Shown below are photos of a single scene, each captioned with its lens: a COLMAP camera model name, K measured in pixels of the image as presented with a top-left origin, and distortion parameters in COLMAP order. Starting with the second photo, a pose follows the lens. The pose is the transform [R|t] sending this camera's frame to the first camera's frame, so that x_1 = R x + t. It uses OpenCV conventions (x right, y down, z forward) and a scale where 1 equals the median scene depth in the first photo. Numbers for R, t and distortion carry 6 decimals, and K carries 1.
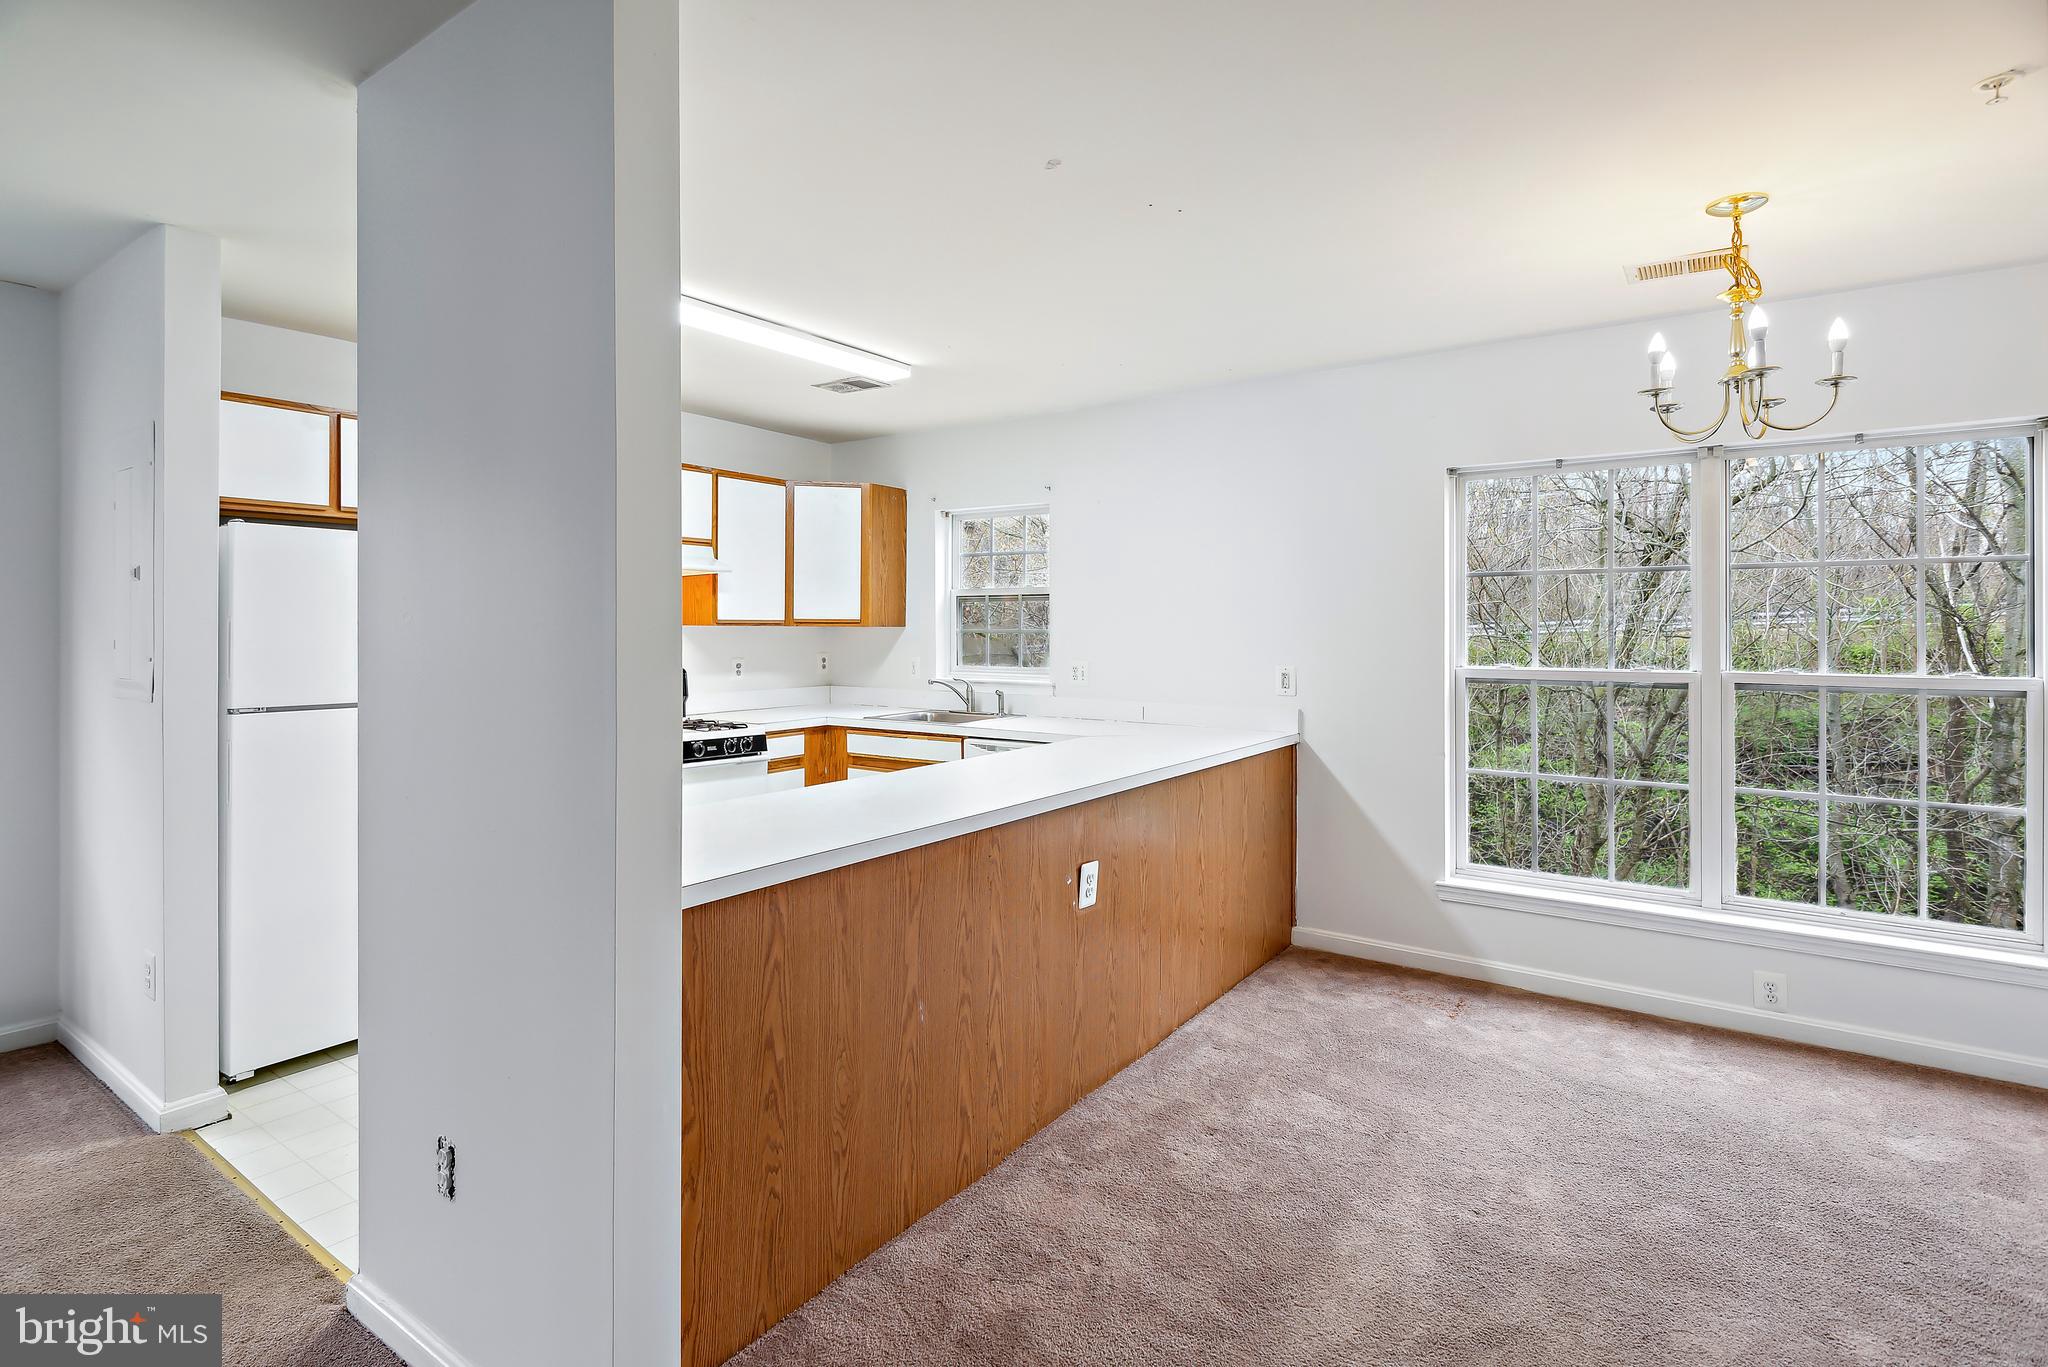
lens RADIAL K [[1005.8, 0, 1027.1], [0, 1005.8, 626.7], [0, 0, 1]] dist [0.027192, -0.022353]
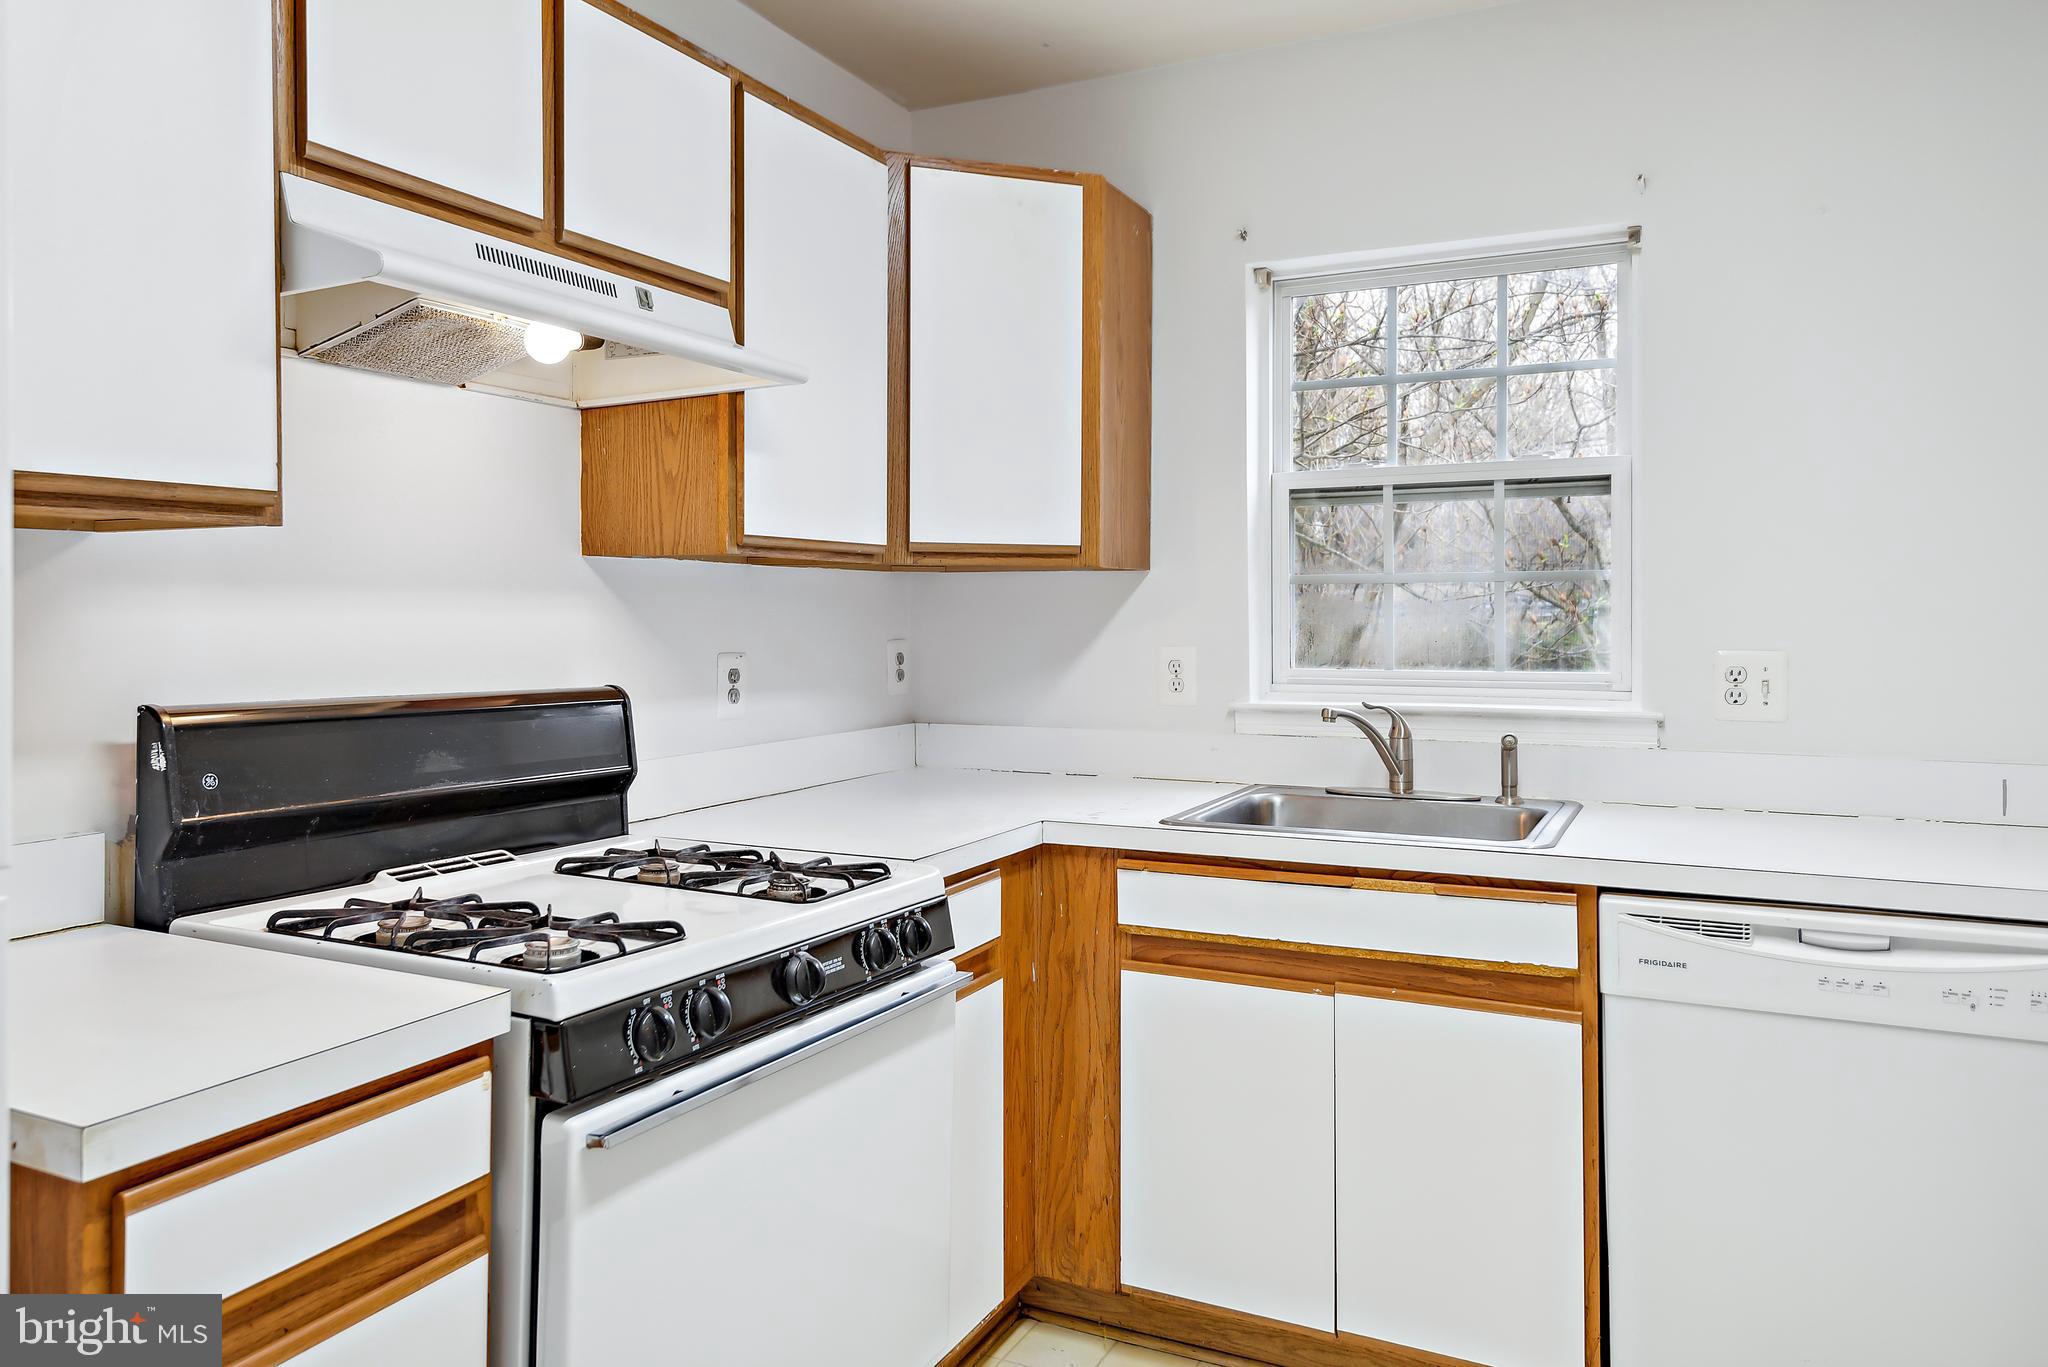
lens RADIAL K [[1410.8, 0, 1028.8], [0, 1410.8, 619.1], [0, 0, 1]] dist [0.046678, -0.039007]
pose [[0.987898, -0.005920, 0.154995, -0.470973], [0.005247, 0.999975, 0.004754, 0.030206], [-0.155019, -0.003883, 0.987904, 0.878486]]
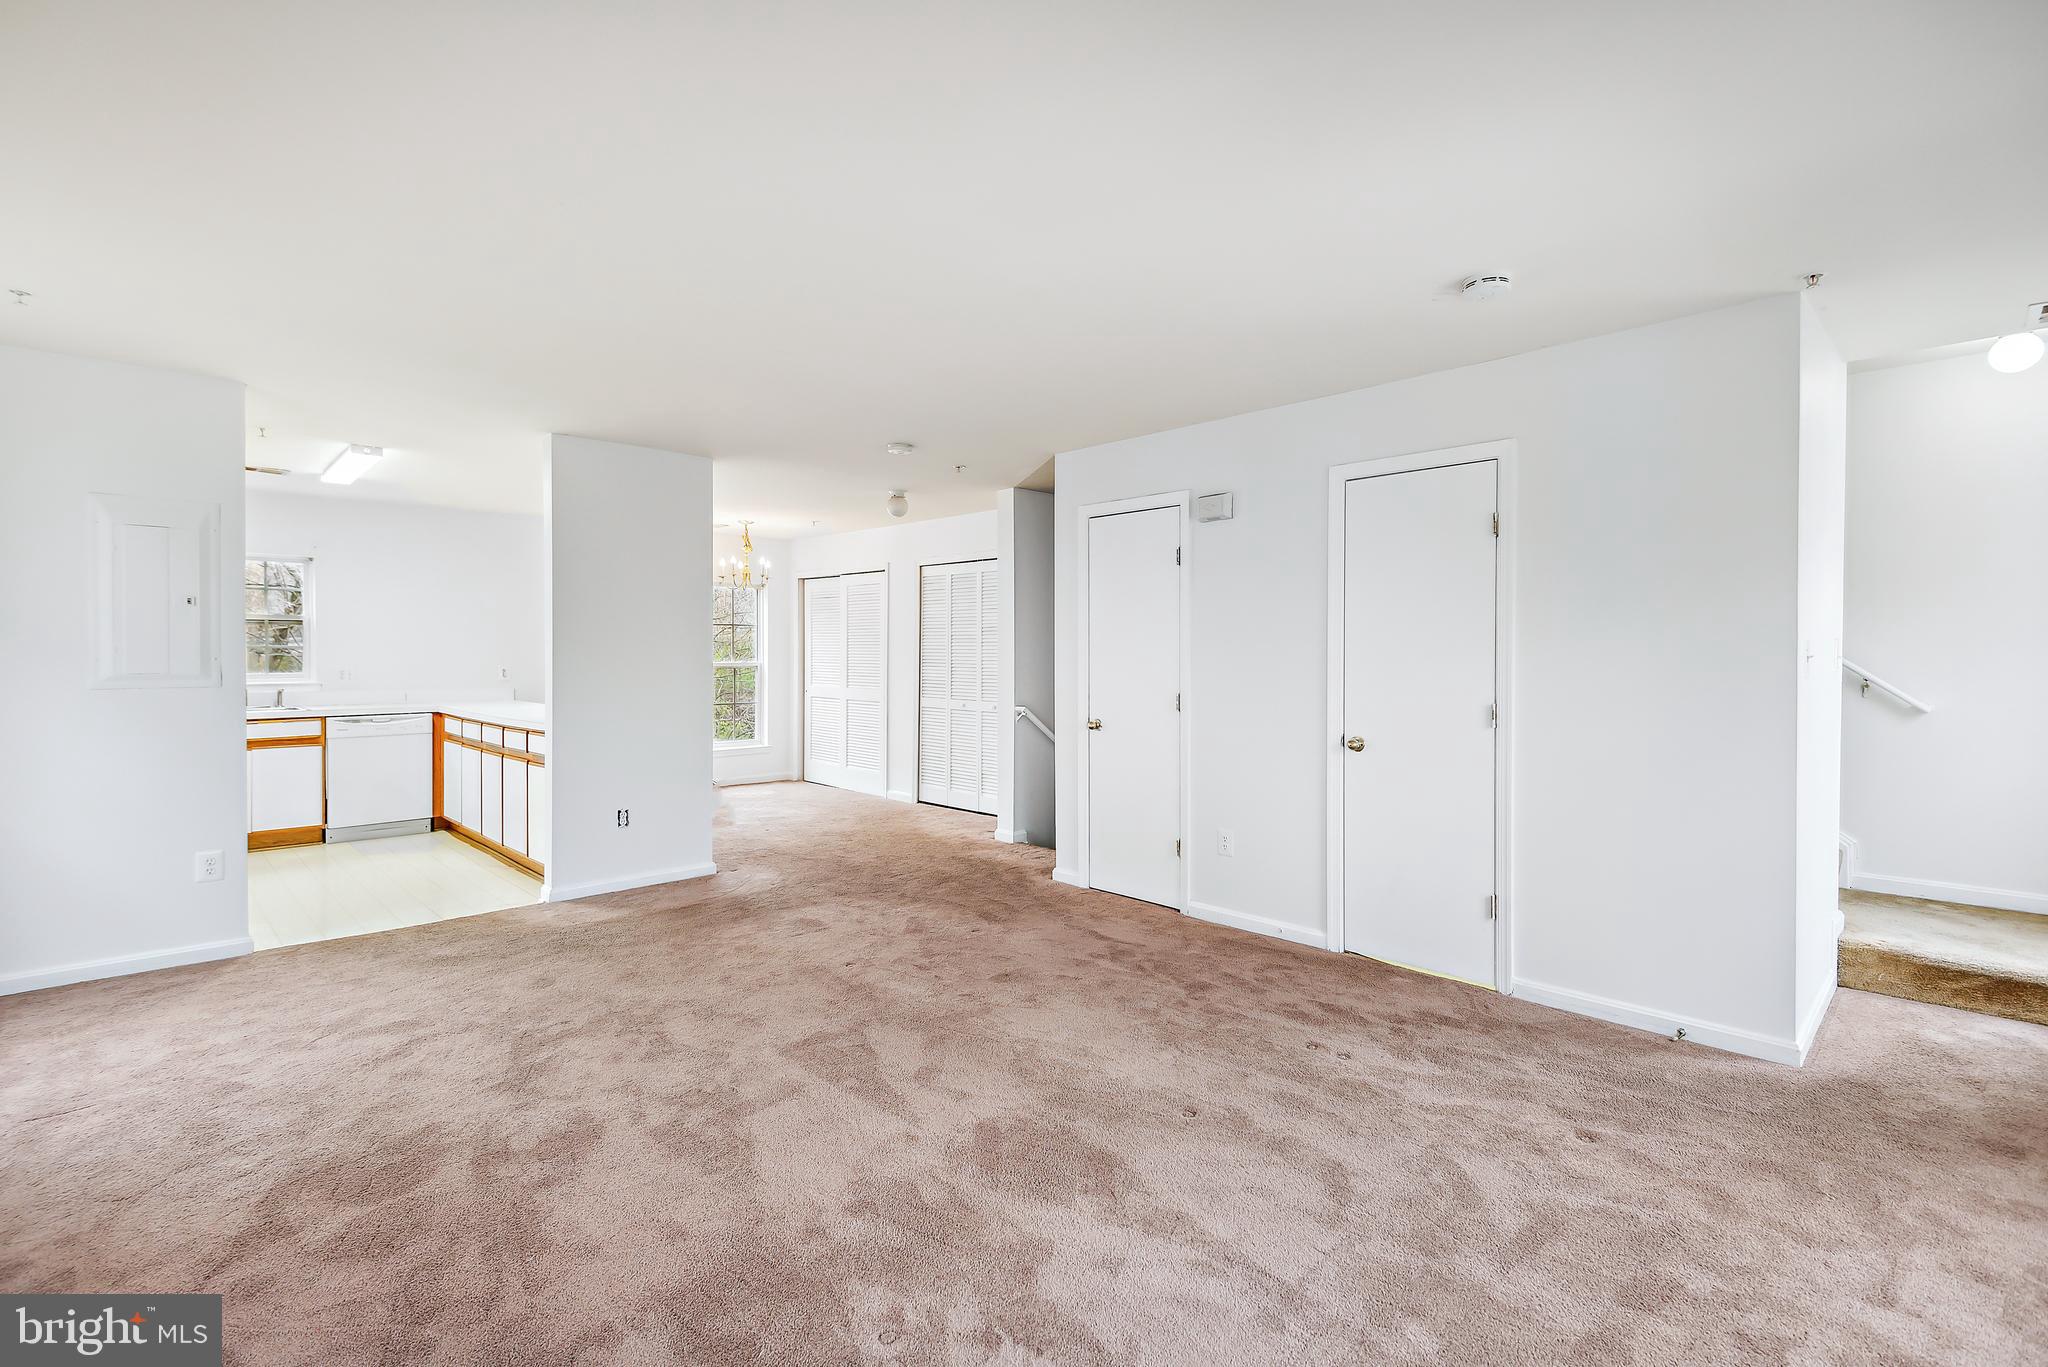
lens RADIAL K [[920.7, 0, 1020.8], [0, 920.7, 670.5], [0, 0, 1]] dist [0.001376, 0.000074]
pose [[0.180414, -0.019783, 0.983392, -1.847352], [-0.001338, 0.999792, 0.020359, 0.017318], [-0.983590, -0.004989, 0.180350, -0.396351]]
